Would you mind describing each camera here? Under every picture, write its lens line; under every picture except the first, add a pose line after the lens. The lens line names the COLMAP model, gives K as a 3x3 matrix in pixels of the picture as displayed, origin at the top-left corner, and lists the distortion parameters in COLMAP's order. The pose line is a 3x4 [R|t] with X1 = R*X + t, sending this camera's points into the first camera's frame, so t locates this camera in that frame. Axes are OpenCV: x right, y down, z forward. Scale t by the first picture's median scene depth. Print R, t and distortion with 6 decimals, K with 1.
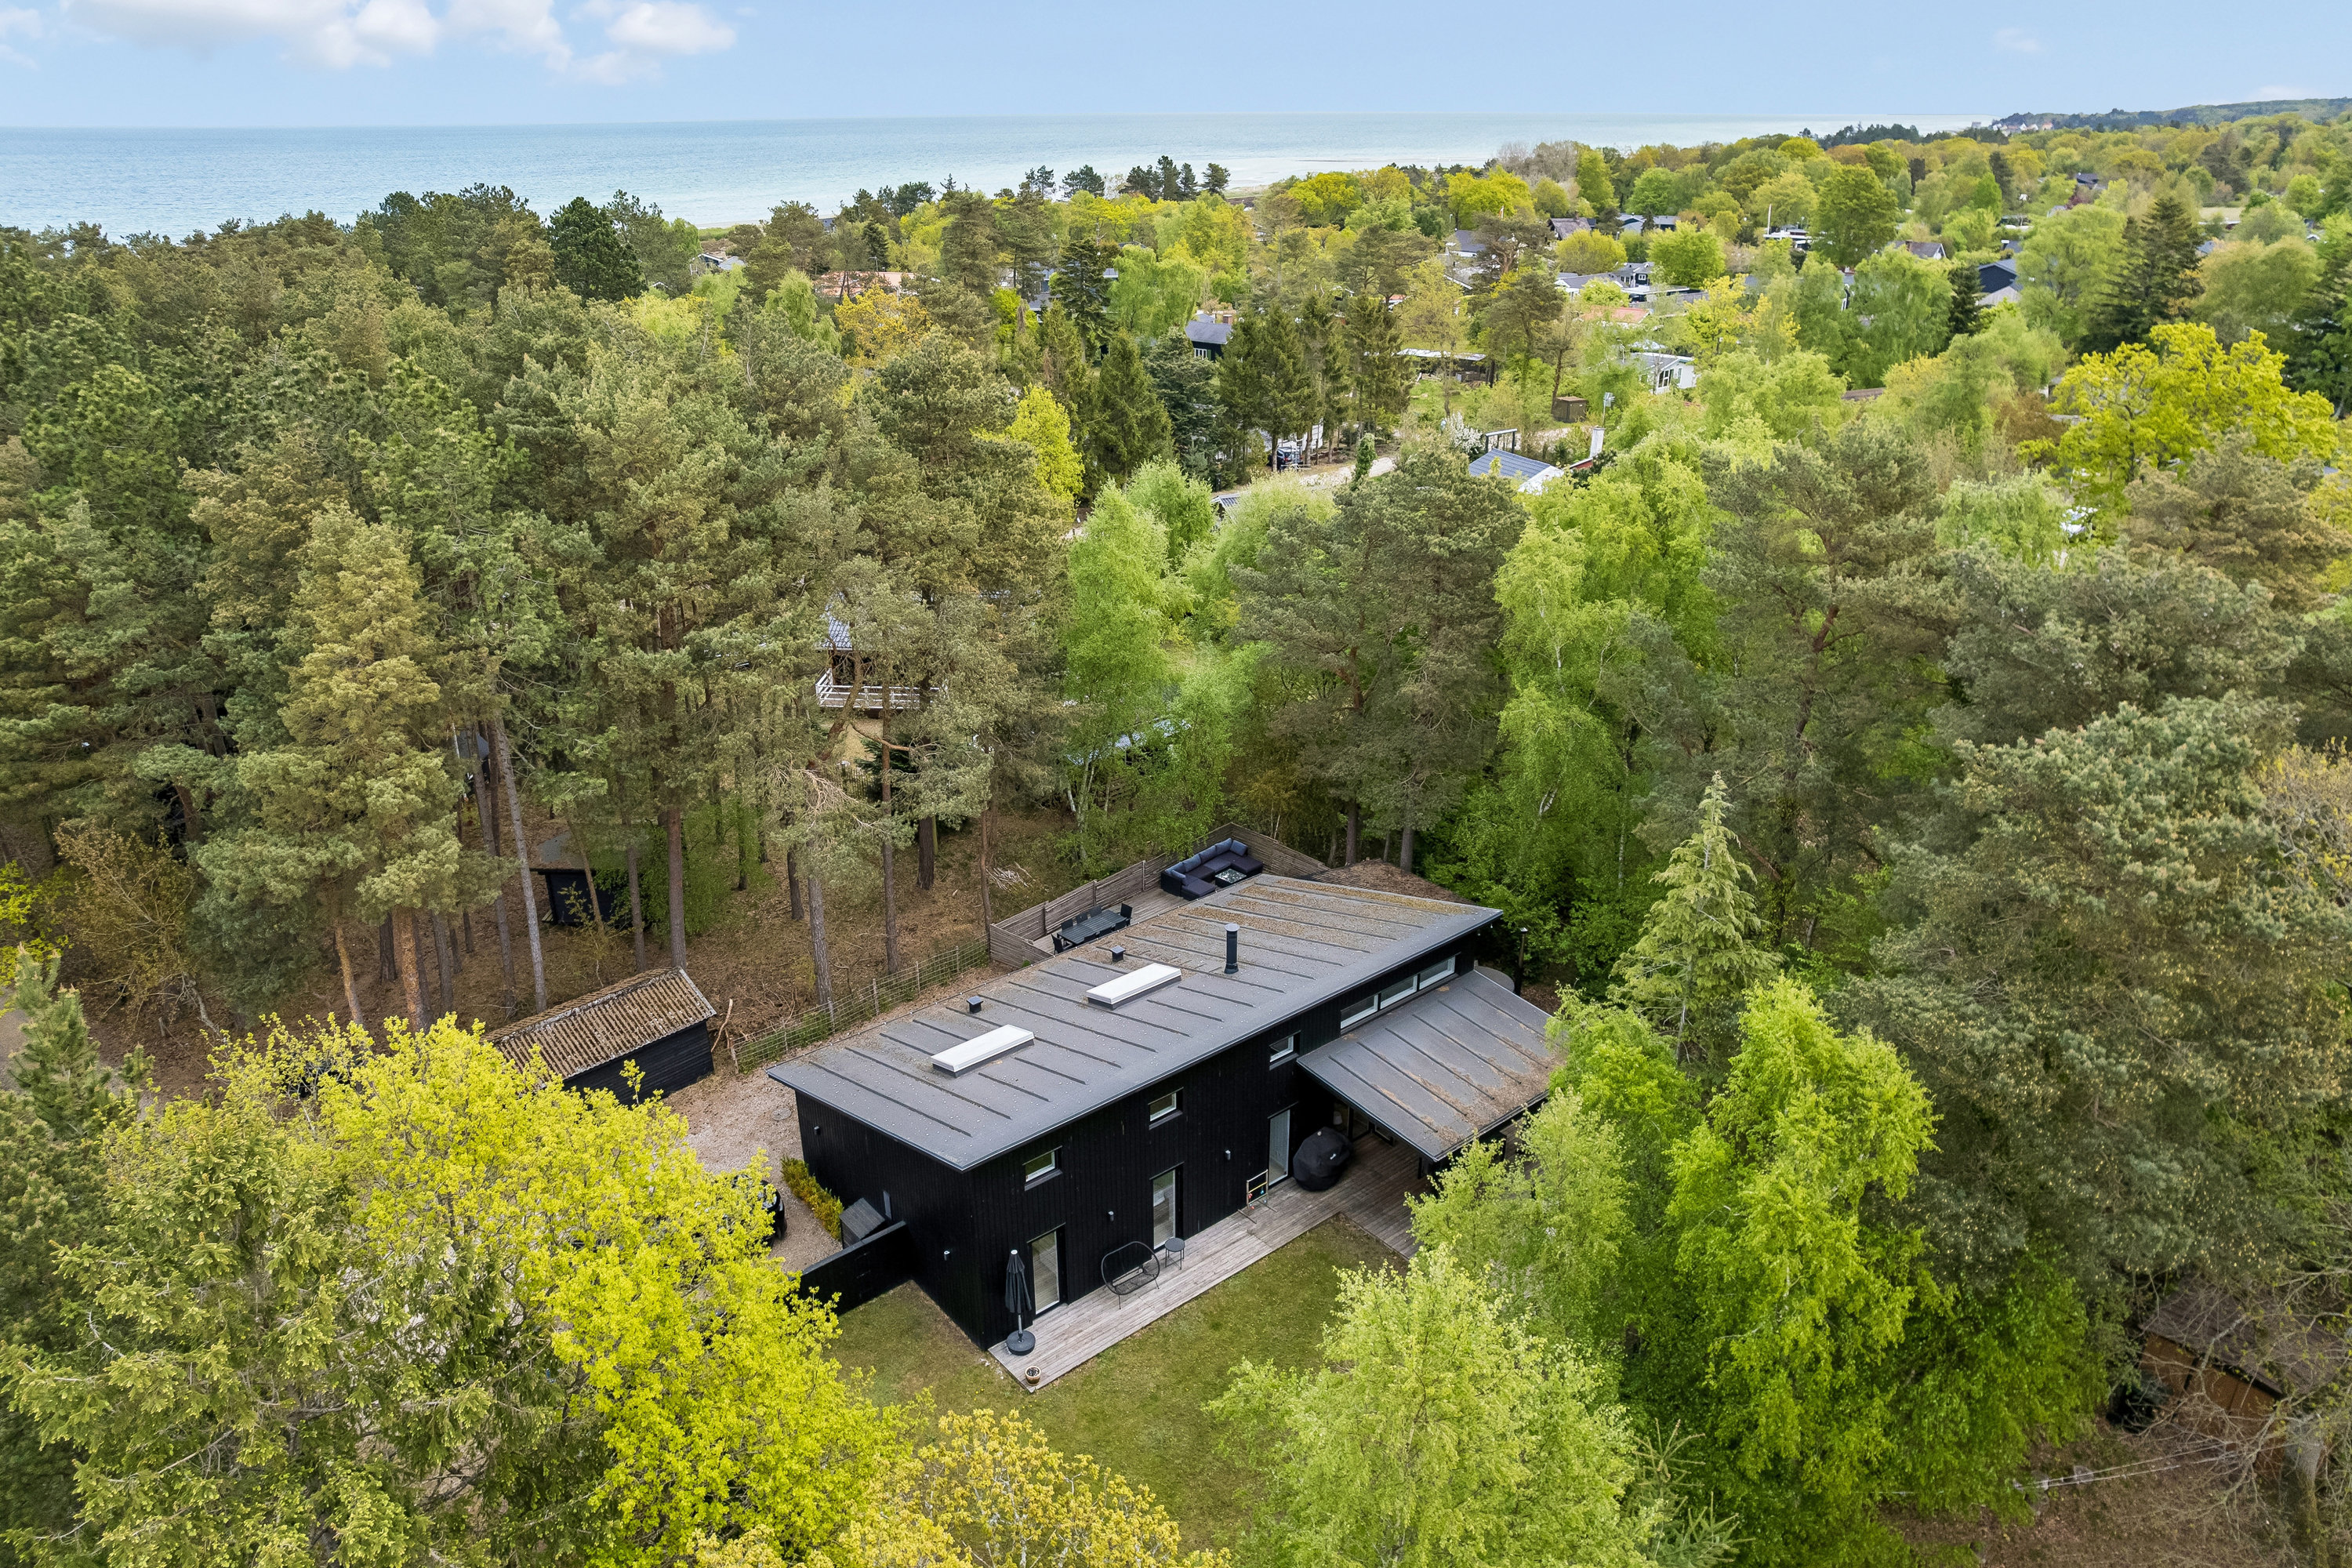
lens RADIAL K [[1521.1, 0, 1176.7], [0, 1521.1, 785.3], [0, 0, 1]] dist [-0.033876, -0.001789]
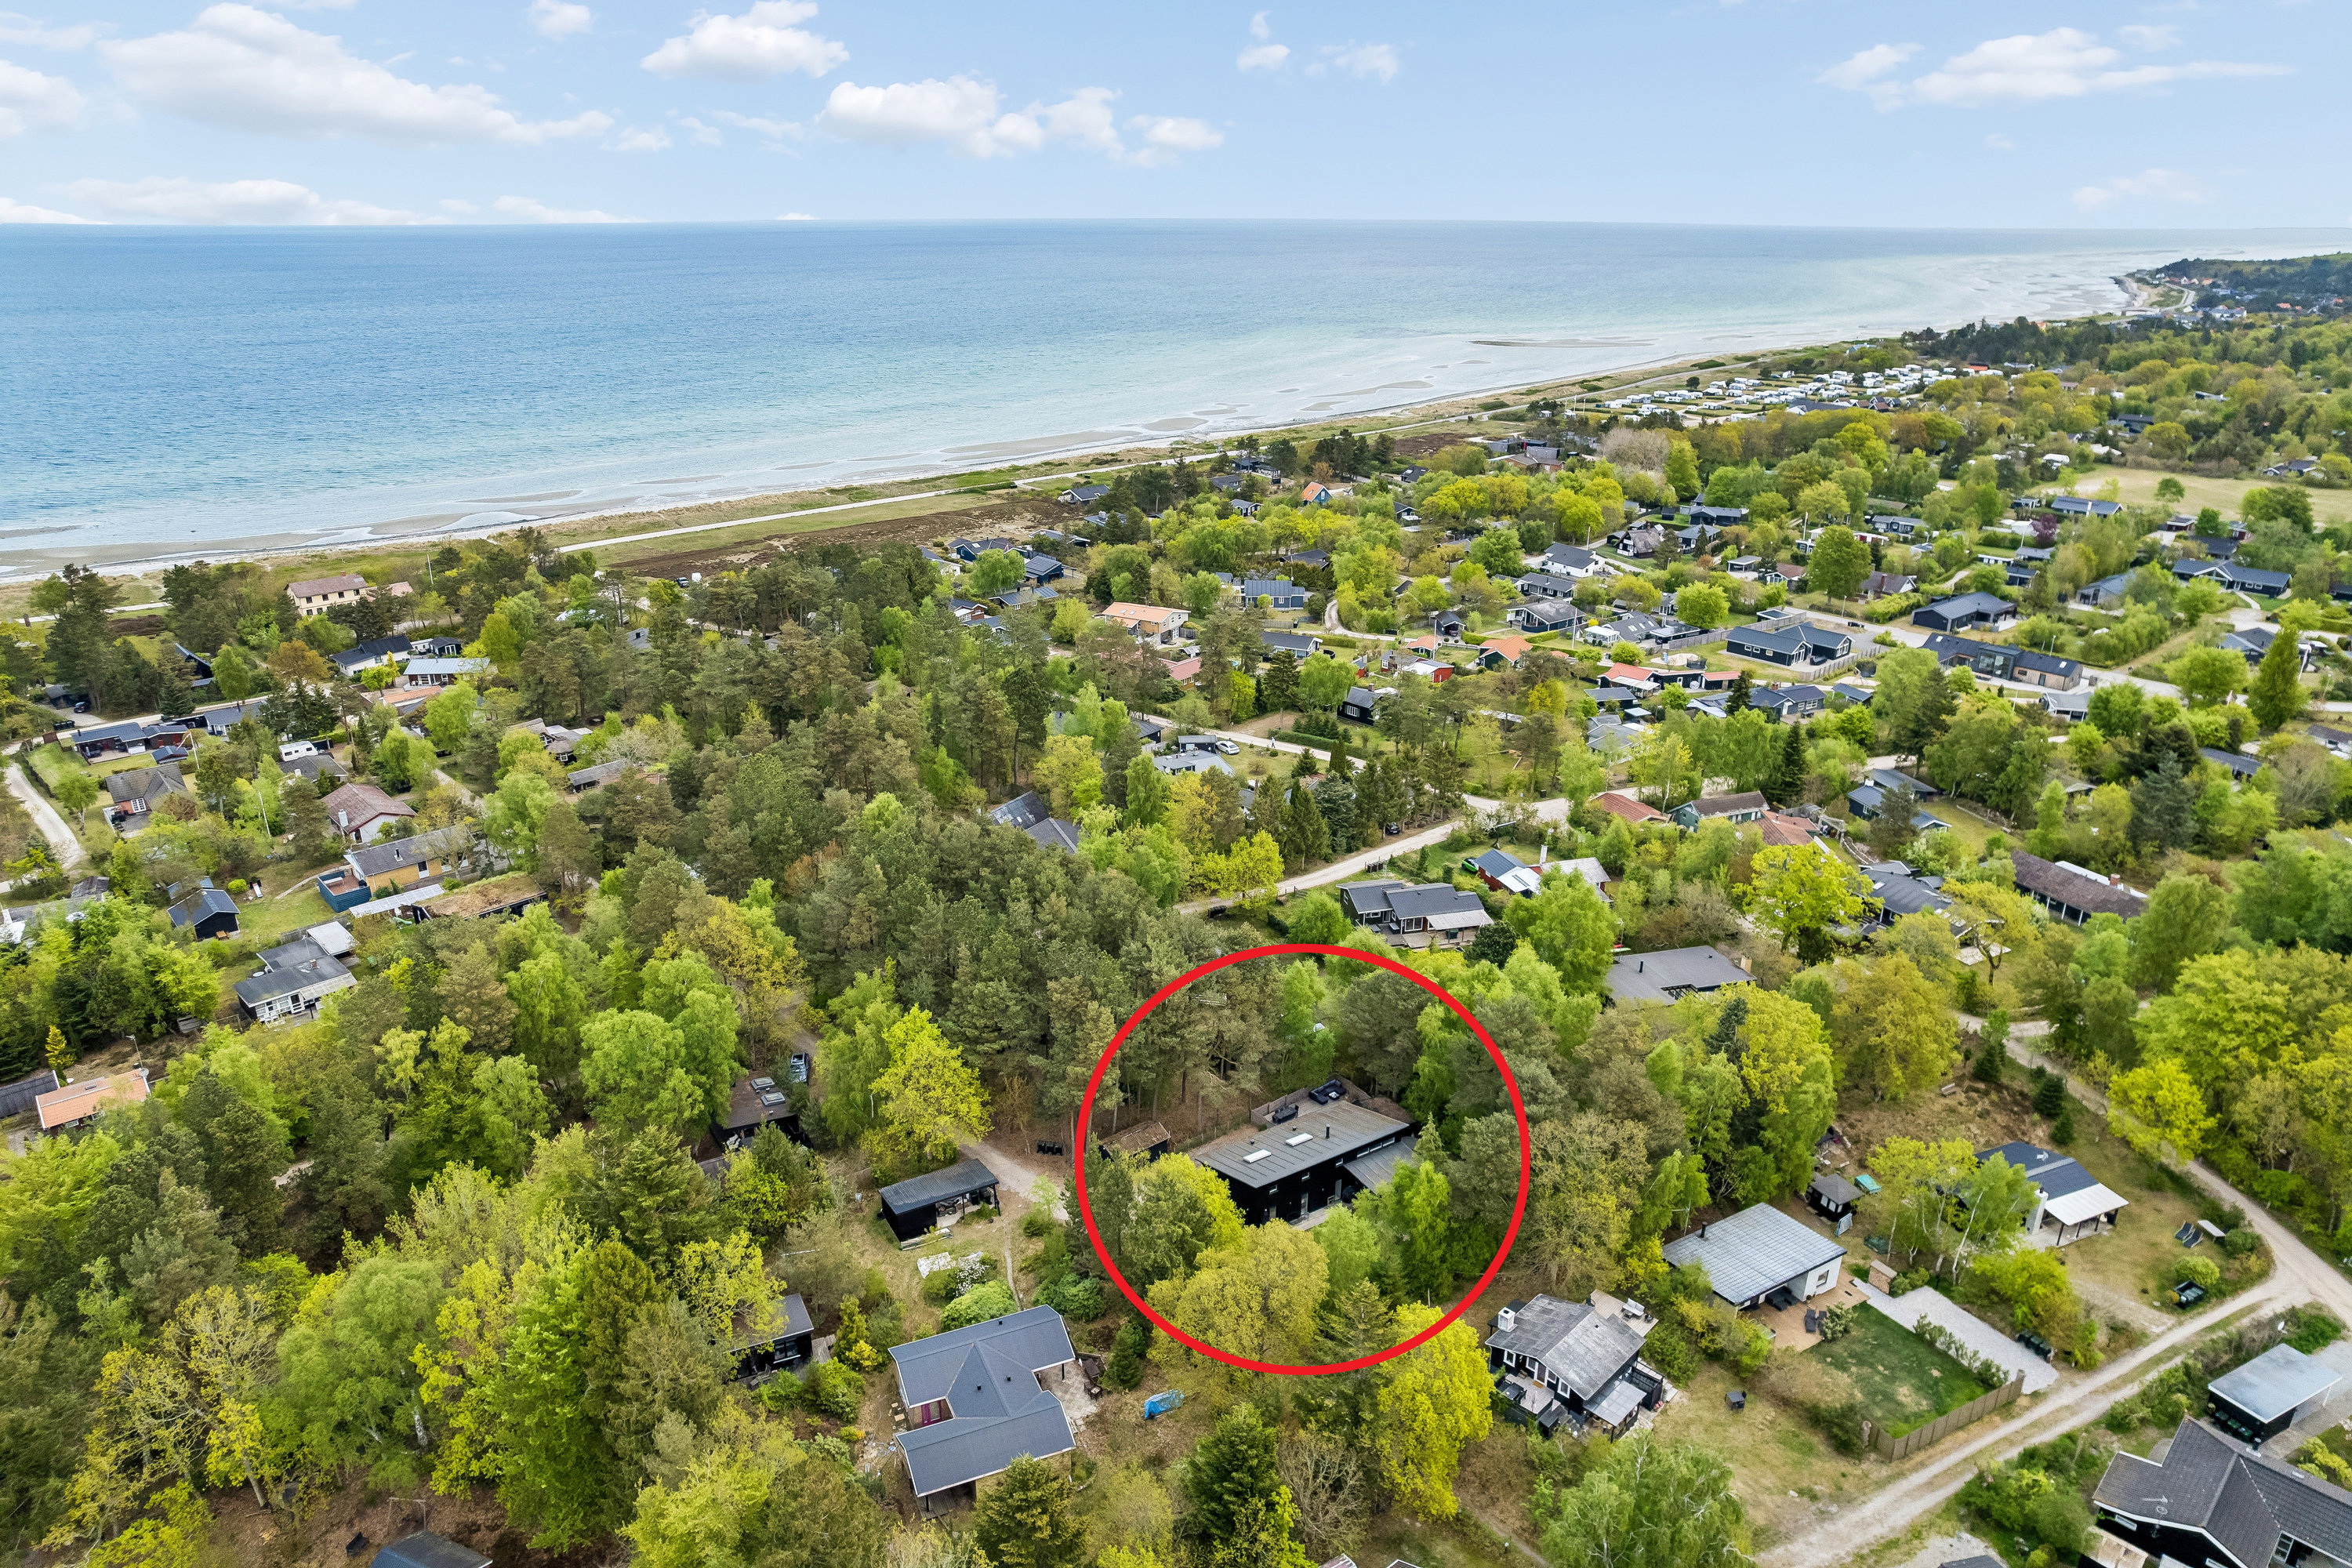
lens RADIAL K [[1521.1, 0, 1174.1], [0, 1521.1, 784.6], [0, 0, 1]] dist [-0.033876, -0.001789]
pose [[0.992810, 0.048591, -0.109399, 0.030187], [-0.052551, 0.998052, -0.033613, -0.583178], [0.107553, 0.039120, 0.993429, -2.672227]]
